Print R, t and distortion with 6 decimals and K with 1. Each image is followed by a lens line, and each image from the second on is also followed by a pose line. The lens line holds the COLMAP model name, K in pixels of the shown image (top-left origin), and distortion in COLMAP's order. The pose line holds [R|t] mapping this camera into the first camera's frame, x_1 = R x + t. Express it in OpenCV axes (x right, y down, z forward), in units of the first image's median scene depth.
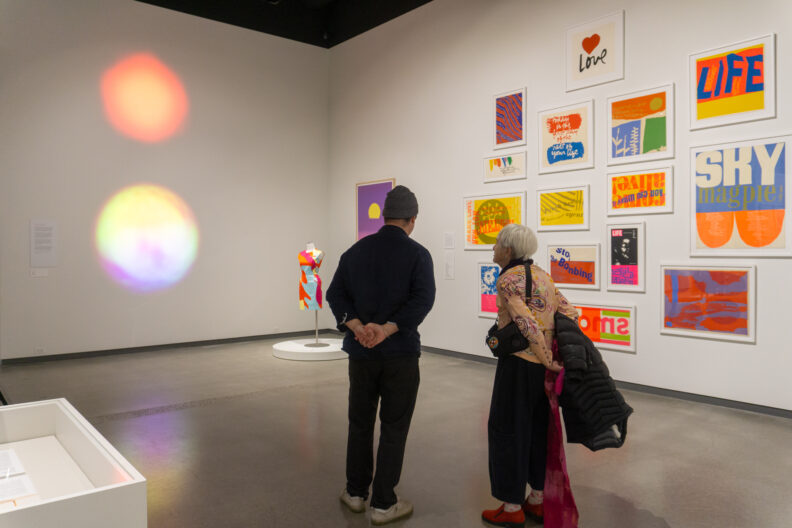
lens RADIAL K [[612.7, 0, 396.8], [0, 612.7, 265.2], [0, 0, 1]] dist [0.029544, 0.001487]
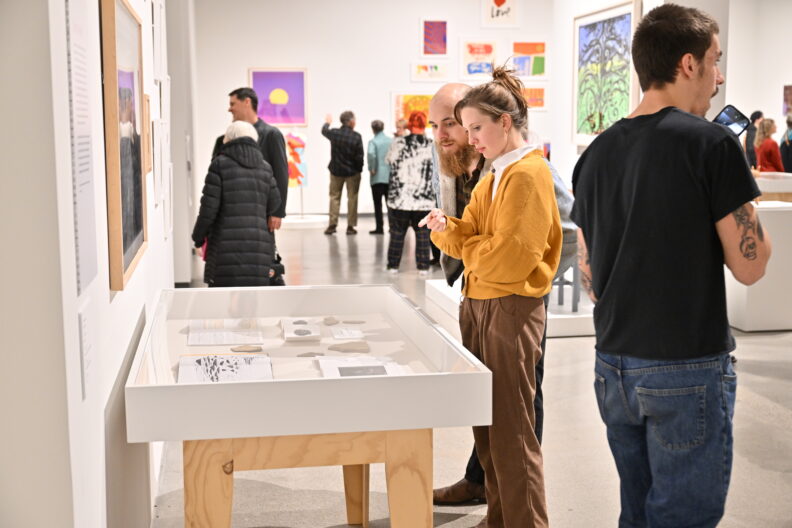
lens RADIAL K [[1075.2, 0, 394.5], [0, 1075.2, 264.4], [0, 0, 1]] dist [0.117090, 0.000000]
pose [[0.486611, -0.113222, 0.866251, -2.439160], [0.022826, 0.992875, 0.116950, -0.018337], [-0.873321, -0.037136, 0.485728, -0.159265]]
